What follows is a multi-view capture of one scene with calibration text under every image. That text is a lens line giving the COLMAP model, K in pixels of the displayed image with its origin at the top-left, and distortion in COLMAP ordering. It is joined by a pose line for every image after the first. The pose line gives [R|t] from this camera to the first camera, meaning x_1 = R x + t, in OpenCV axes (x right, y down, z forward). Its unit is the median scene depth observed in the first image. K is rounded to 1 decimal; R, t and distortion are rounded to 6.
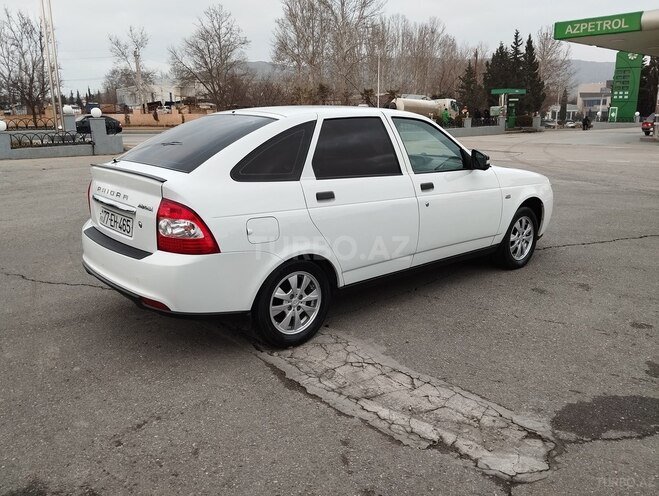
lens RADIAL K [[542.9, 0, 327.8], [0, 542.9, 245.4], [0, 0, 1]] dist [0.053217, -0.104886]
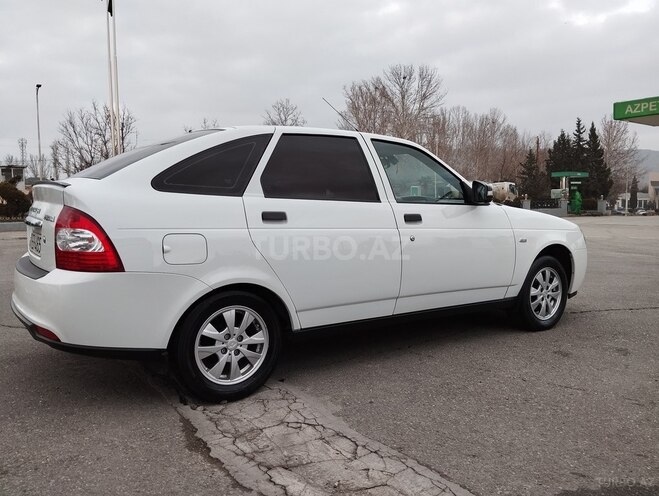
lens RADIAL K [[542.9, 0, 325.7], [0, 542.9, 243.2], [0, 0, 1]] dist [0.053217, -0.104886]
pose [[0.993285, 0.014862, -0.114739, 0.159452], [-0.032724, 0.987308, -0.155409, 0.072040], [0.110973, 0.158120, 0.981164, 0.177982]]
